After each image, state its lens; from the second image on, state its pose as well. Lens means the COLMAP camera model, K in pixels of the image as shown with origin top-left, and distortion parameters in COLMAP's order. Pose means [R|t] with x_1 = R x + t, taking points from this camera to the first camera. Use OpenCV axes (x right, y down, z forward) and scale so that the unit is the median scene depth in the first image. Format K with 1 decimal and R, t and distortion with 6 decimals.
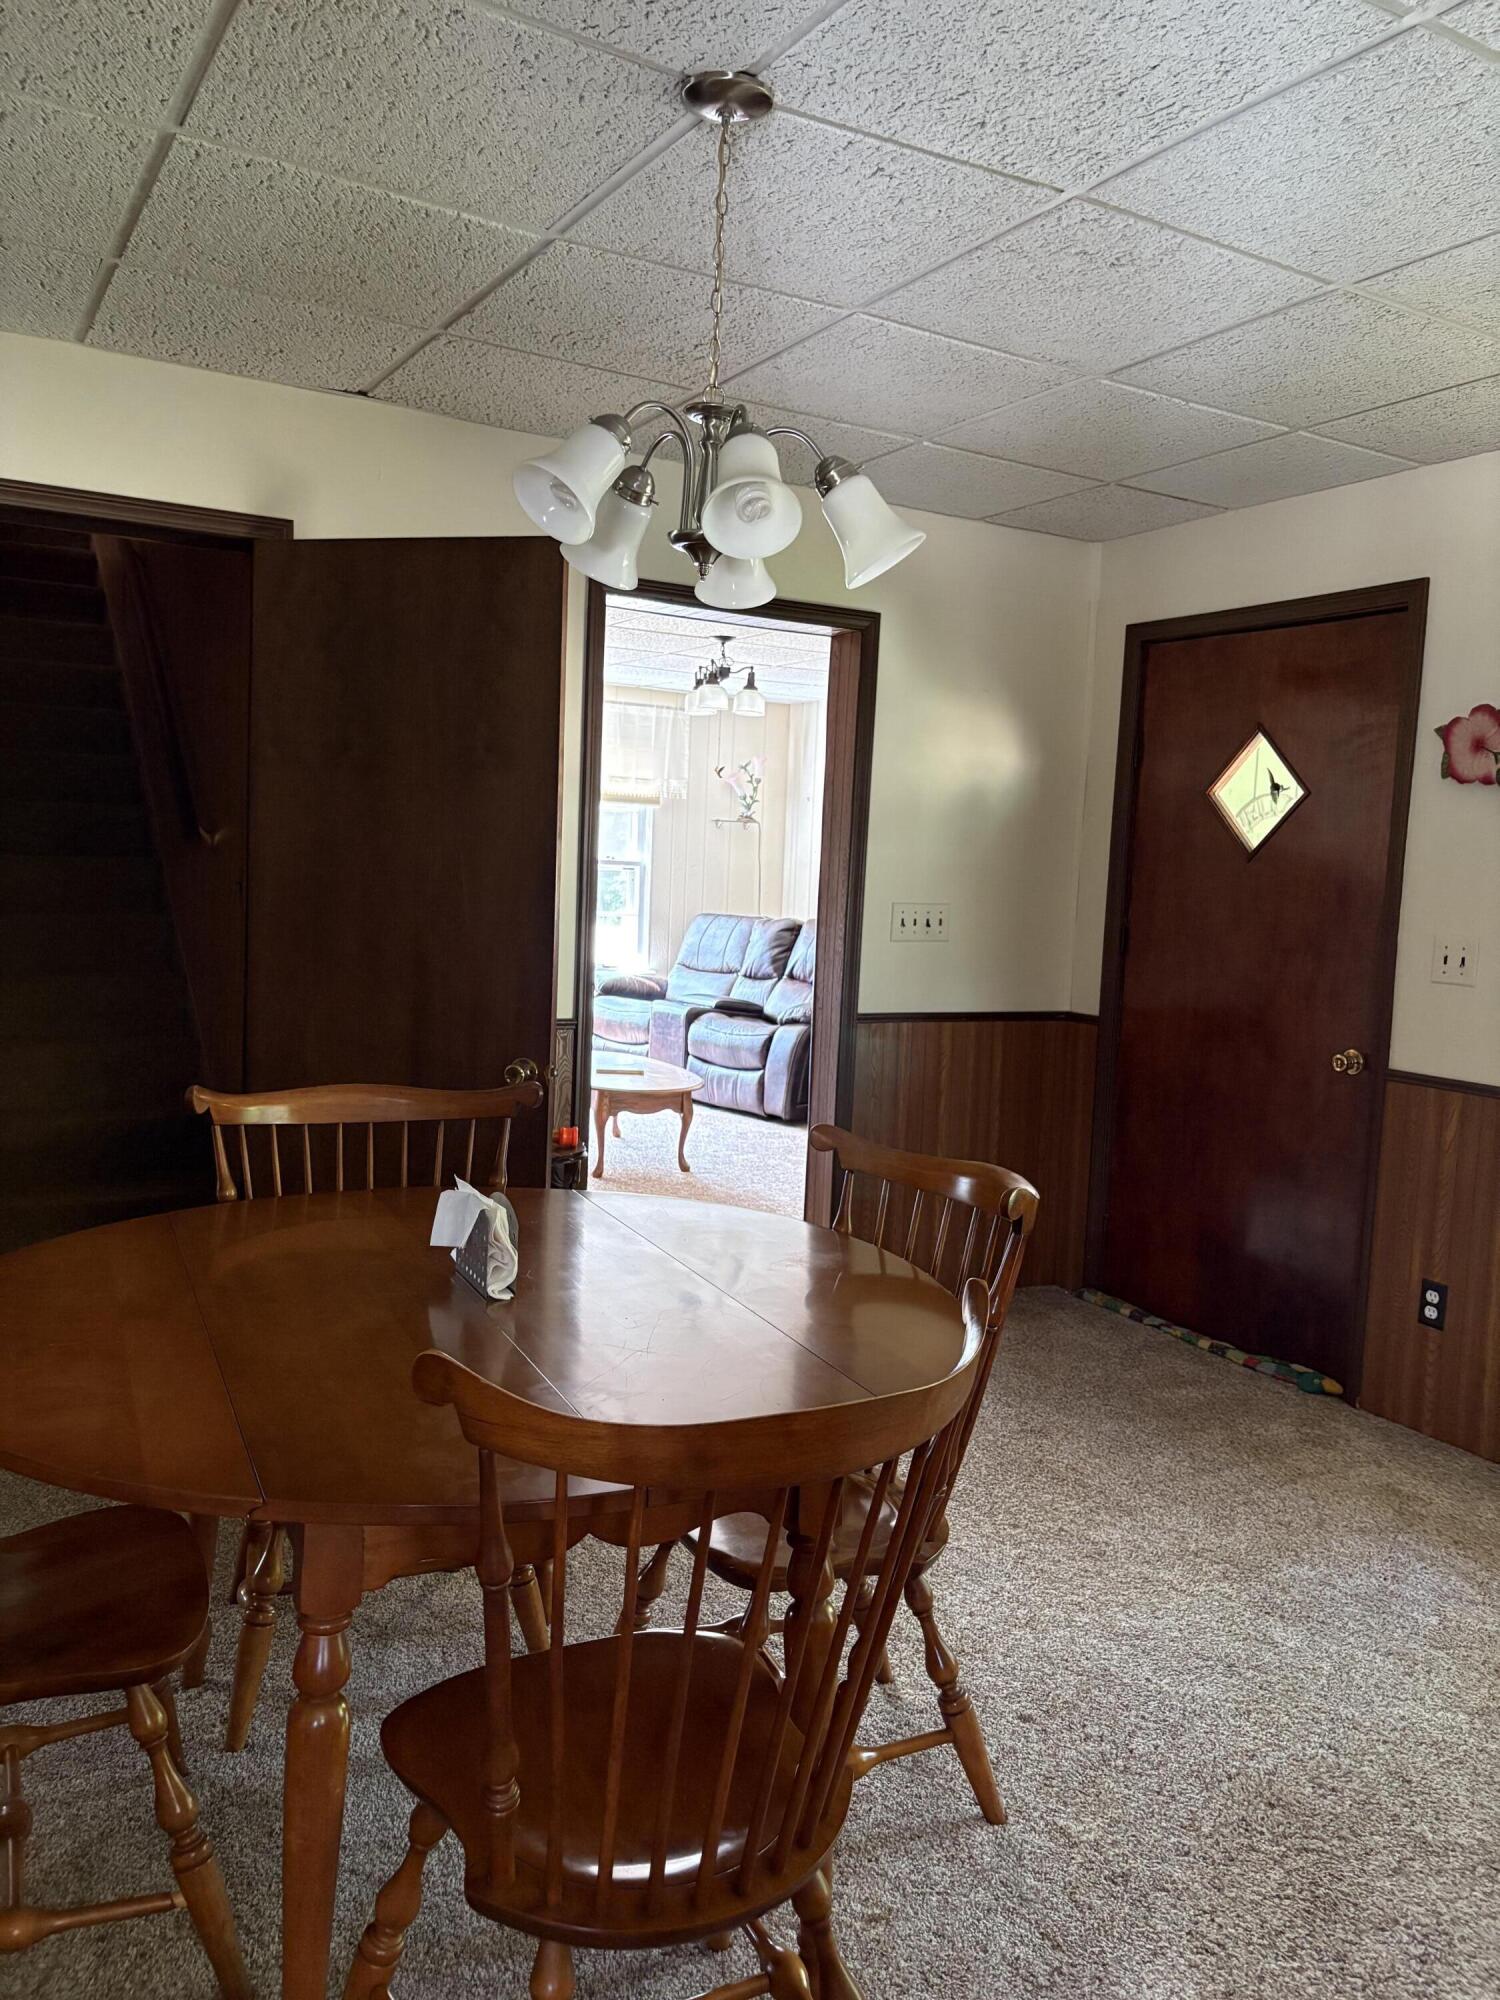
lens RADIAL K [[1520.5, 0, 751.7], [0, 1520.5, 996.9], [0, 0, 1]] dist [0.040004, -0.050271]
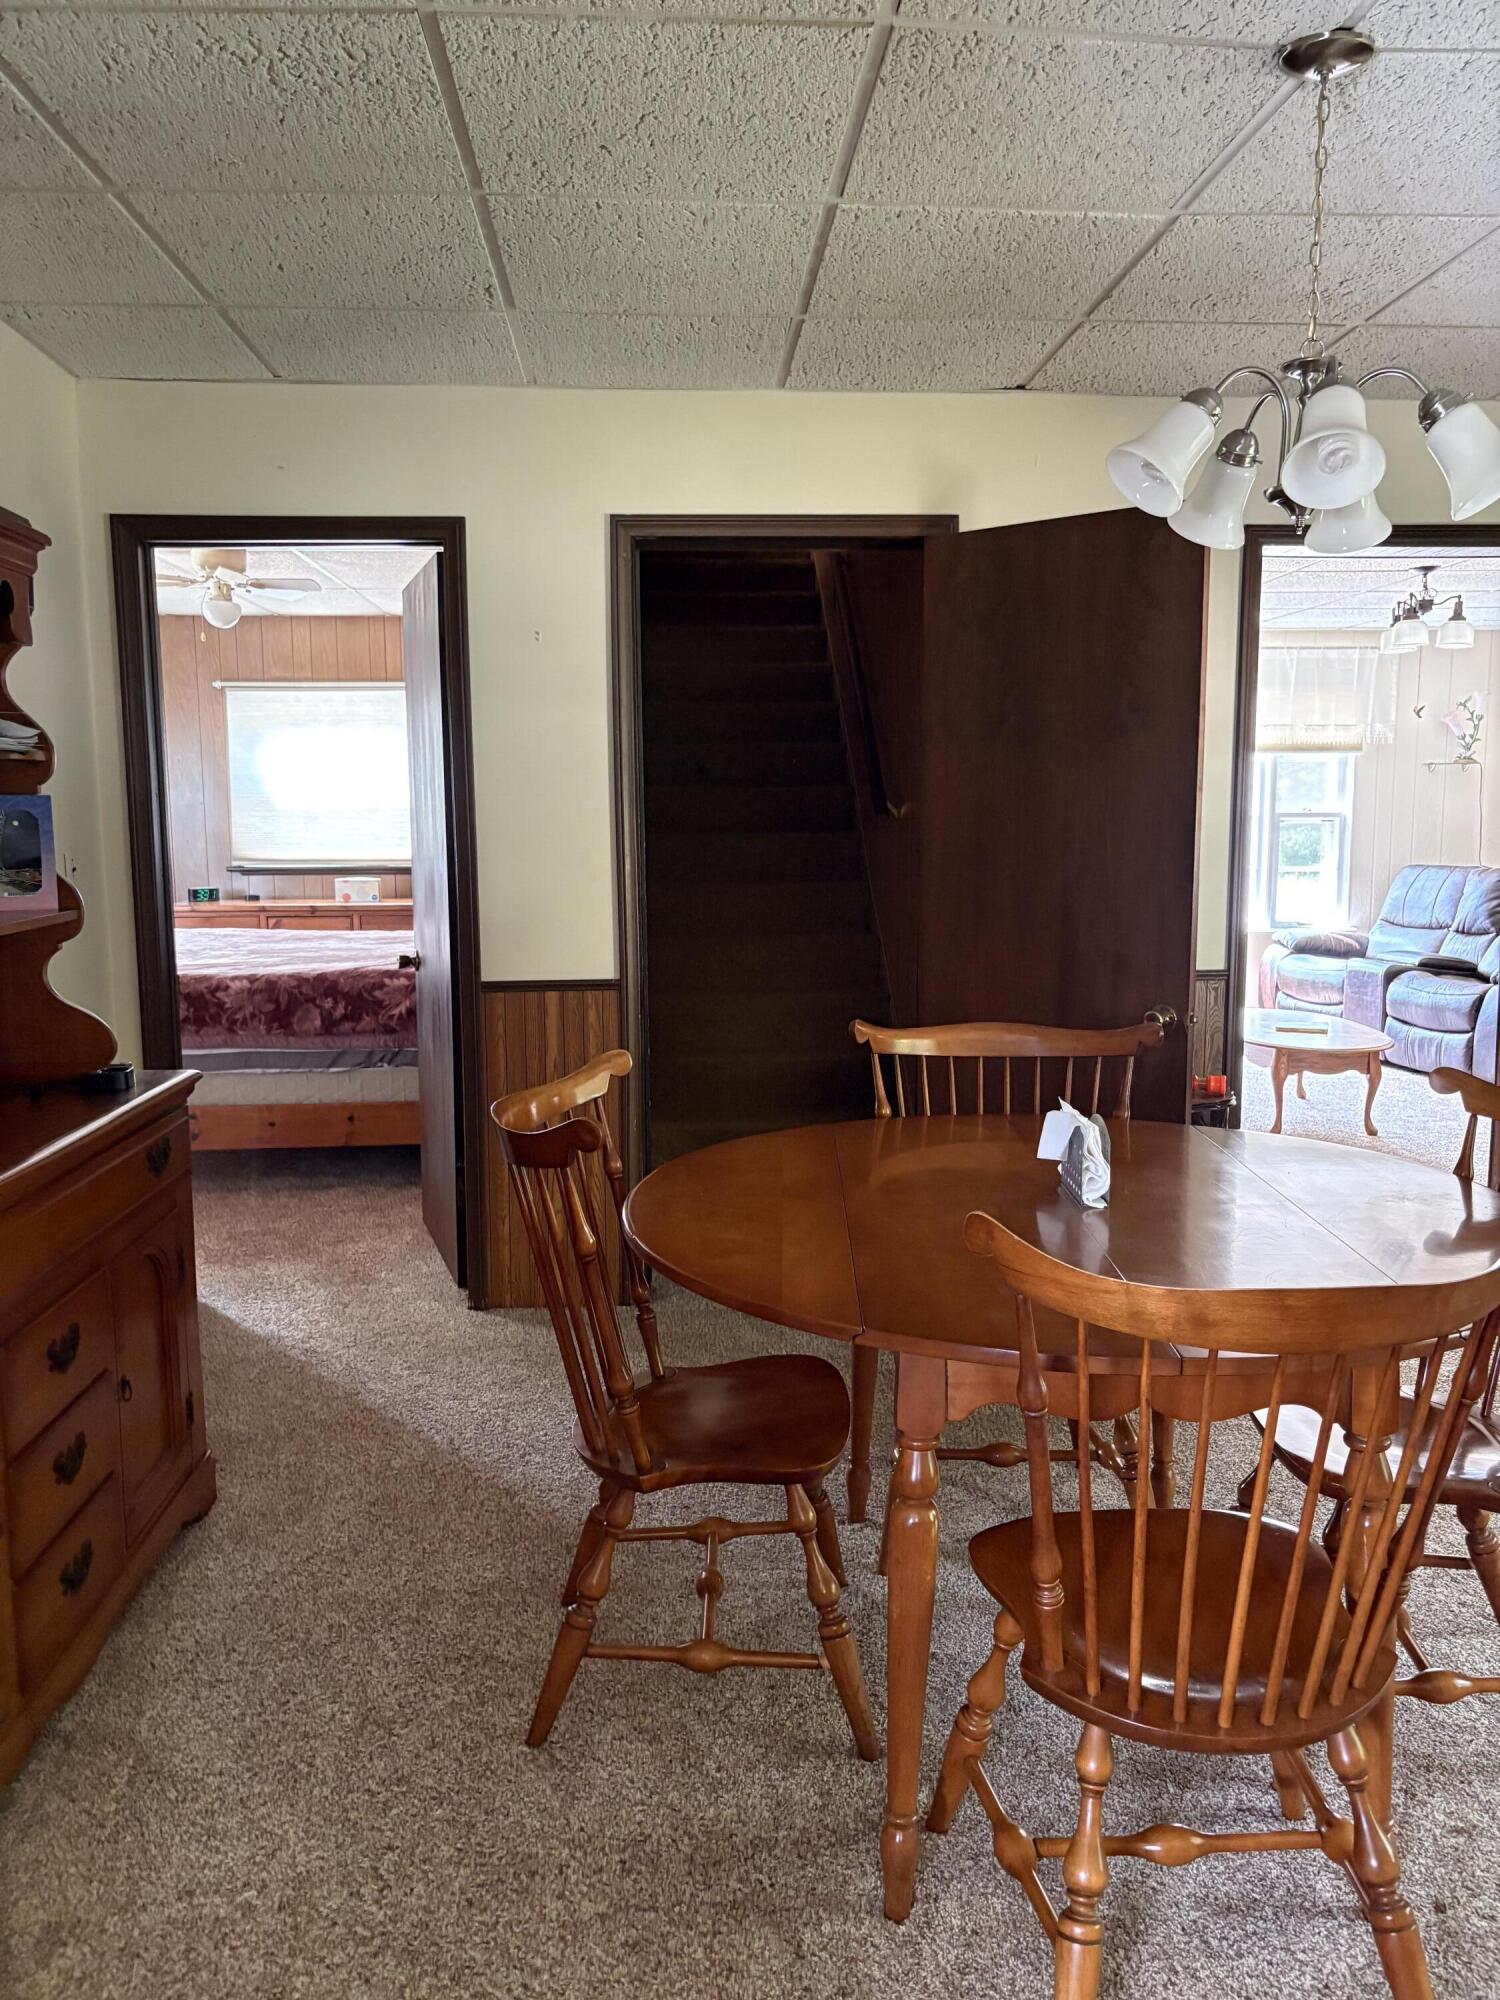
lens RADIAL K [[1520.5, 0, 751.5], [0, 1520.5, 1009.7], [0, 0, 1]] dist [0.040004, -0.050271]
pose [[0.895922, 0.008302, -0.444133, 0.084268], [0.005123, 0.999566, 0.029020, 0.015685], [0.444181, -0.028275, 0.895491, -0.087283]]
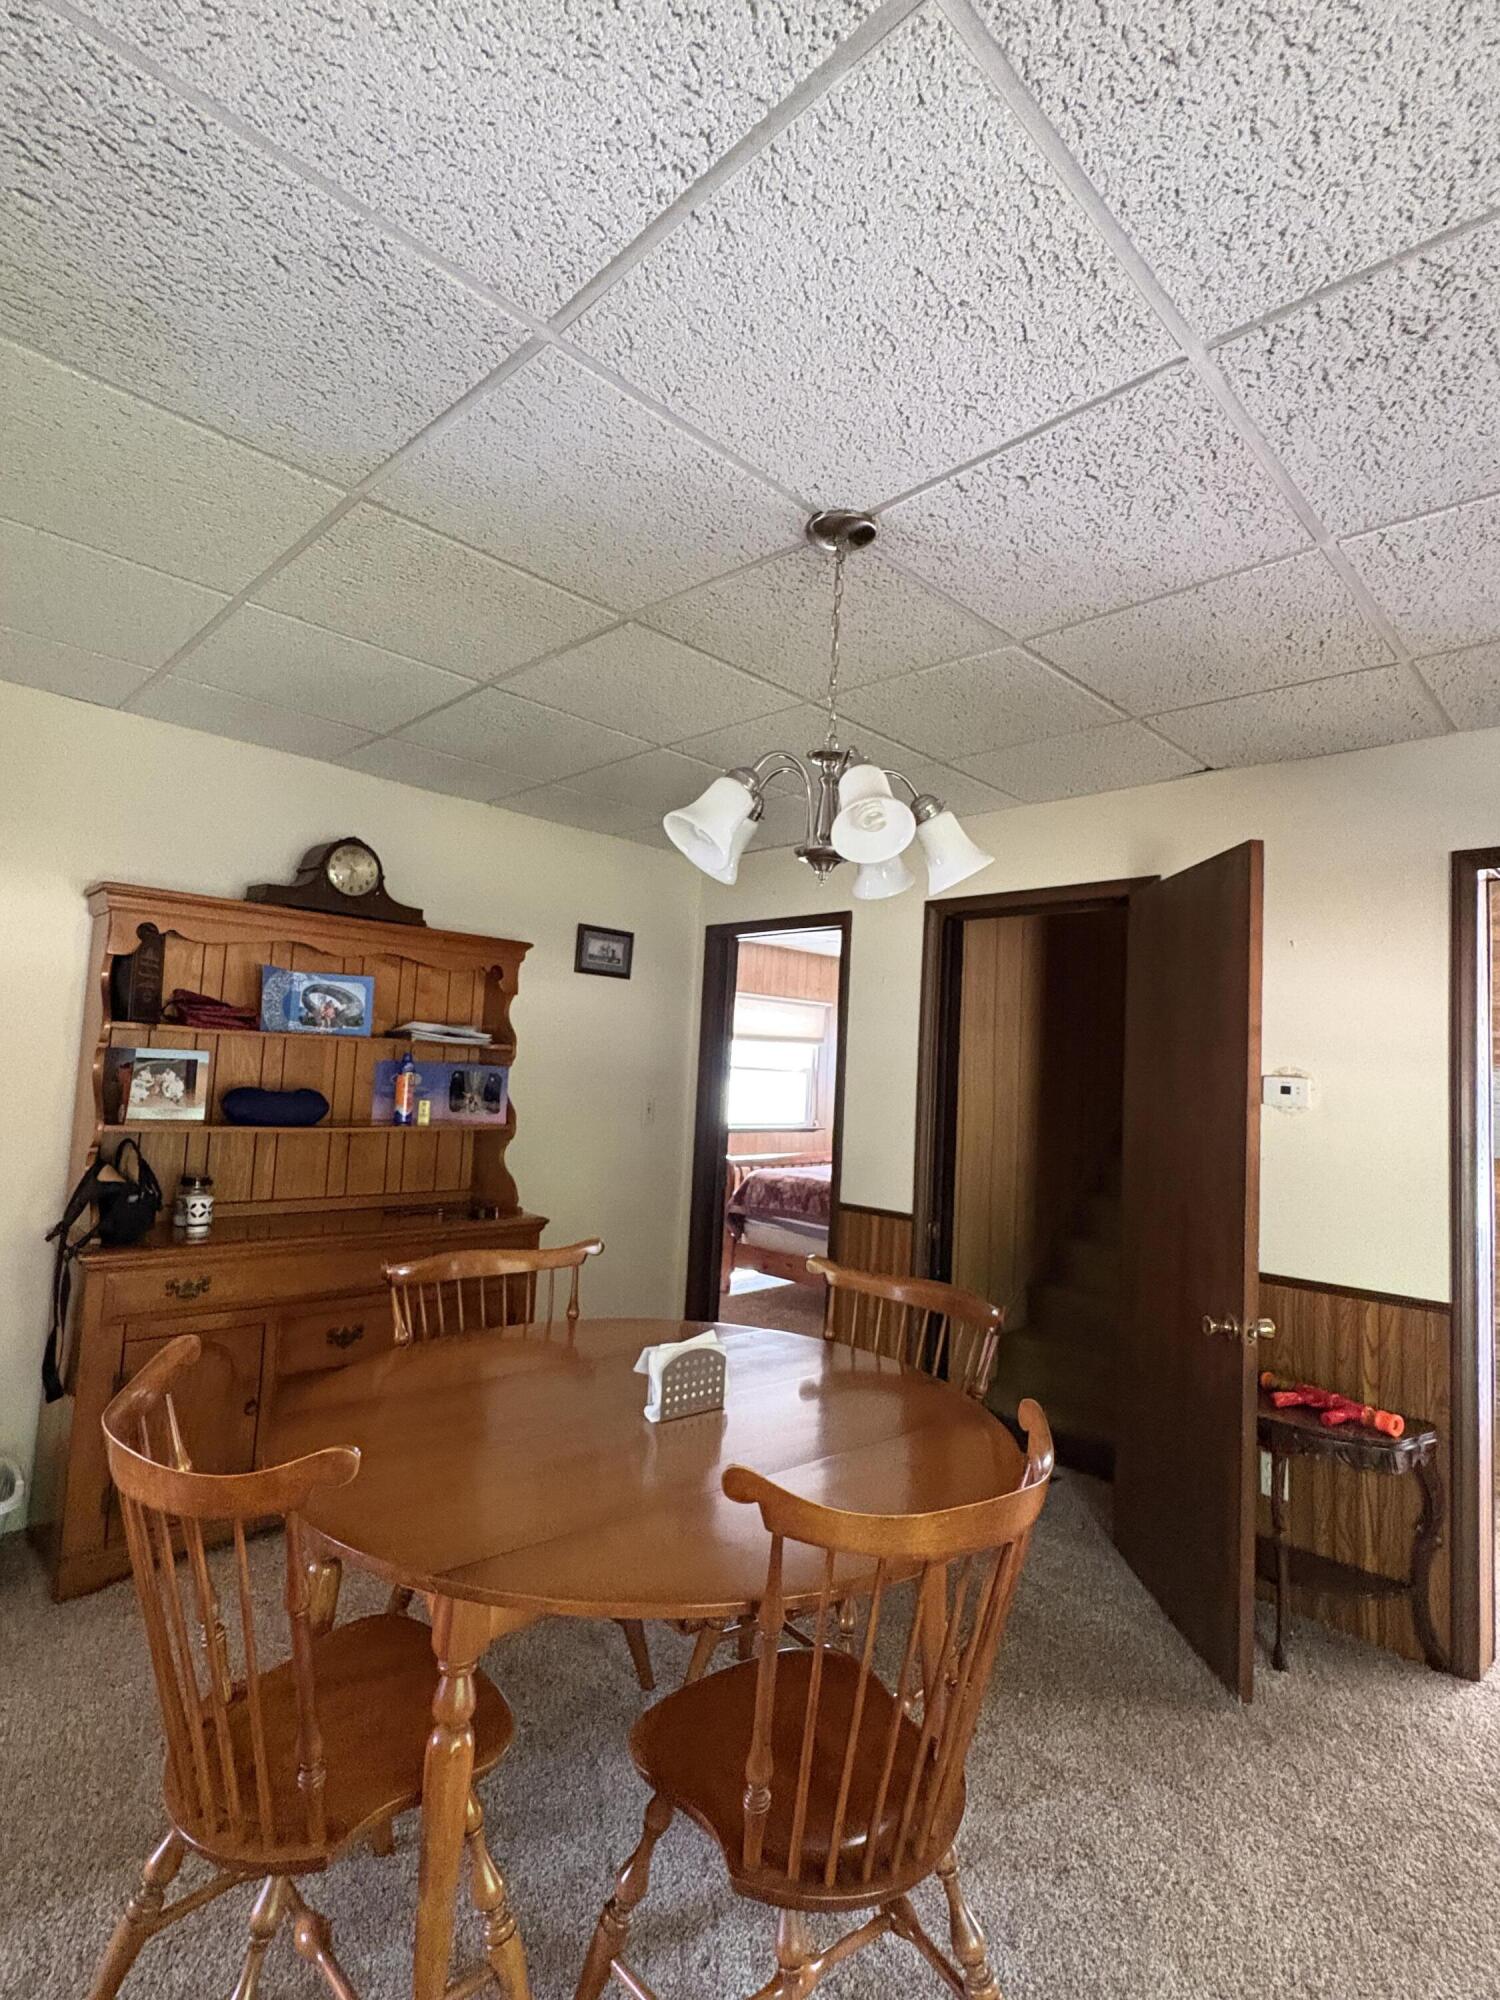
lens RADIAL K [[980.4, 0, 742.8], [0, 980.4, 998.9], [0, 0, 1]] dist [-0.011063, -0.000404]
pose [[0.254089, -0.102447, -0.961740, 0.607141], [-0.126670, 0.982284, -0.138102, -0.050256], [0.958850, 0.156914, 0.236610, 0.636968]]
